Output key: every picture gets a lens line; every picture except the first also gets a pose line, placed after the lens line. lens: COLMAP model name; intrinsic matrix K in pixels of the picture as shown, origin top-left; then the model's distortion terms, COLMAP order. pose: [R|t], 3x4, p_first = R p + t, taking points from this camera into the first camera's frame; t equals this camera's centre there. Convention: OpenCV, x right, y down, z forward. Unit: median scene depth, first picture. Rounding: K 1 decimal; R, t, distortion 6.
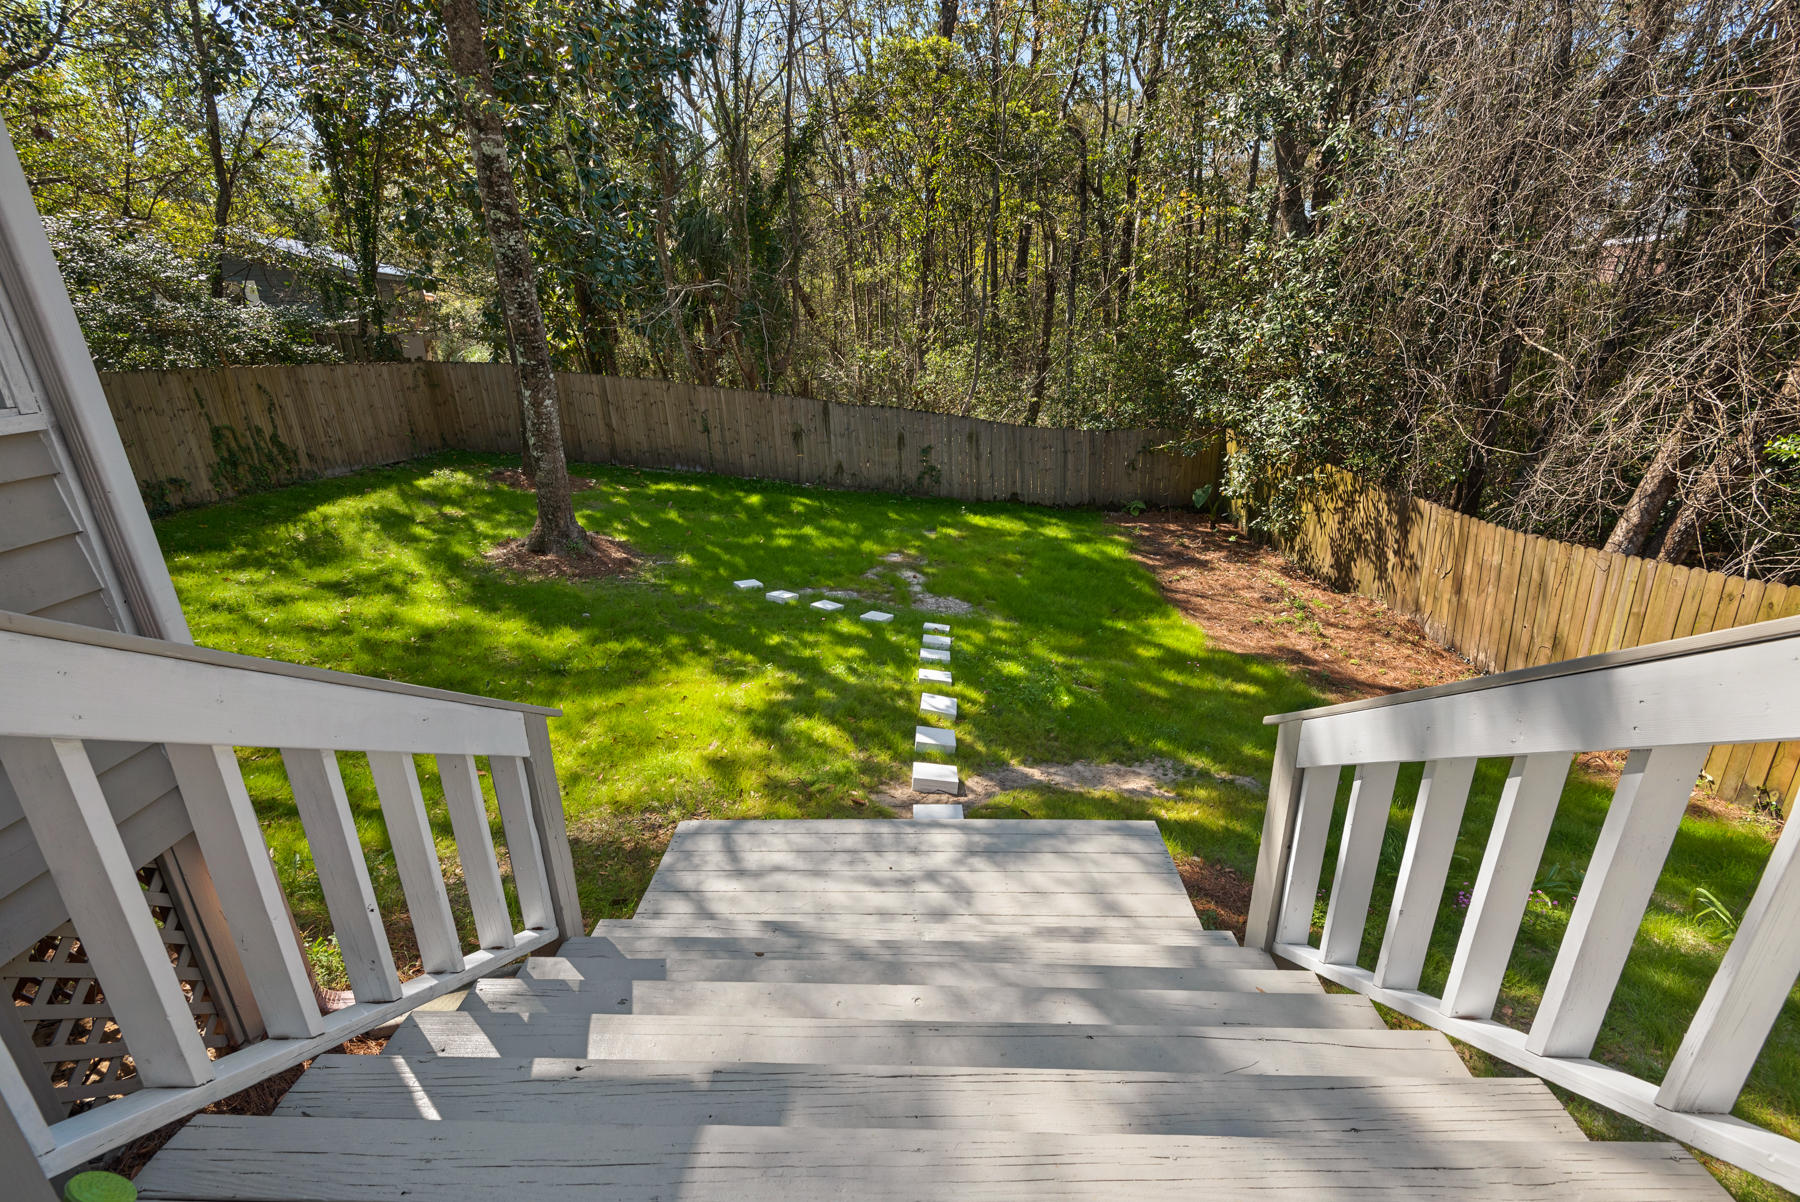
lens RADIAL K [[828.7, 0, 904.2], [0, 828.7, 616.6], [0, 0, 1]] dist [0.003561, 0.000026]
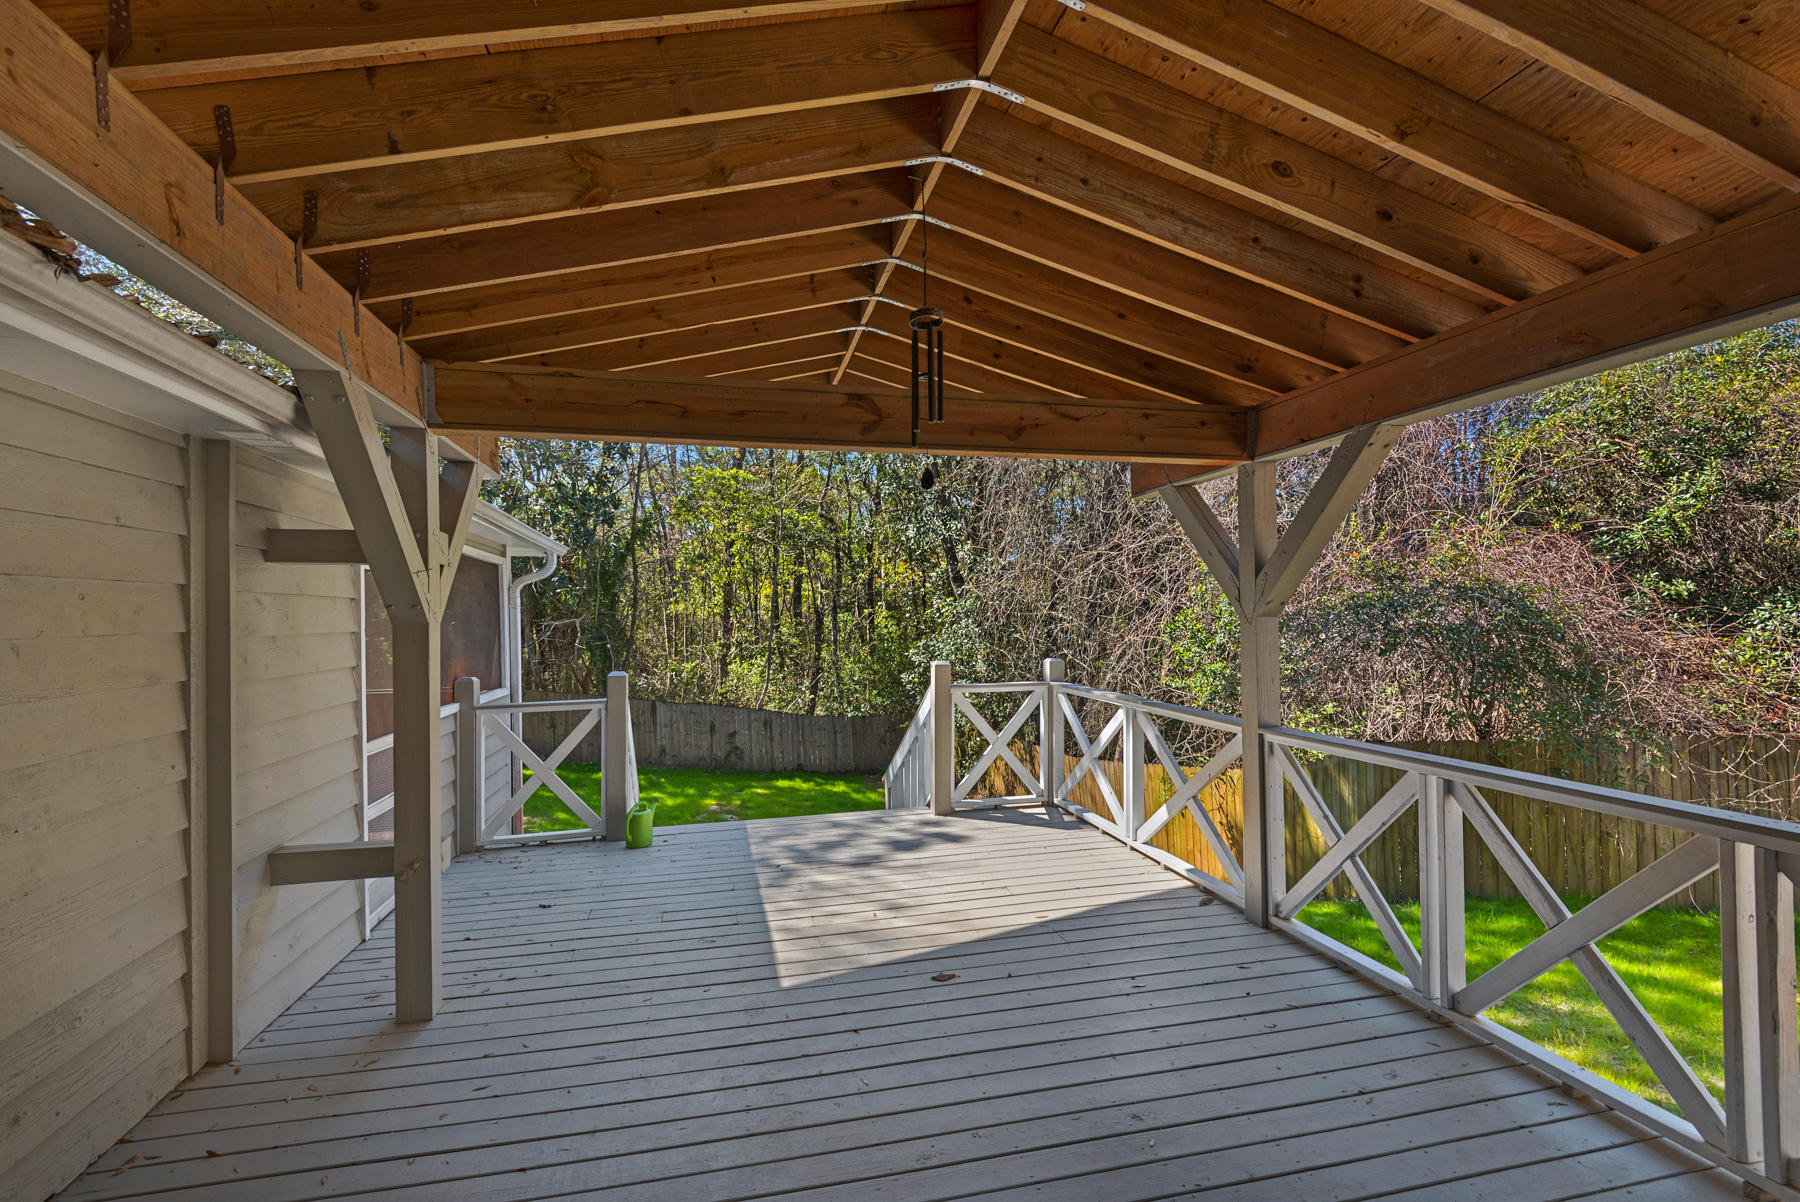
lens RADIAL K [[828.7, 0, 903.2], [0, 828.7, 608.3], [0, 0, 1]] dist [0.003561, 0.000026]
pose [[0.966794, 0.004446, 0.255520, -0.044791], [0.087965, 0.932962, -0.349061, 0.091045], [-0.239943, 0.359946, 0.901591, -0.314135]]
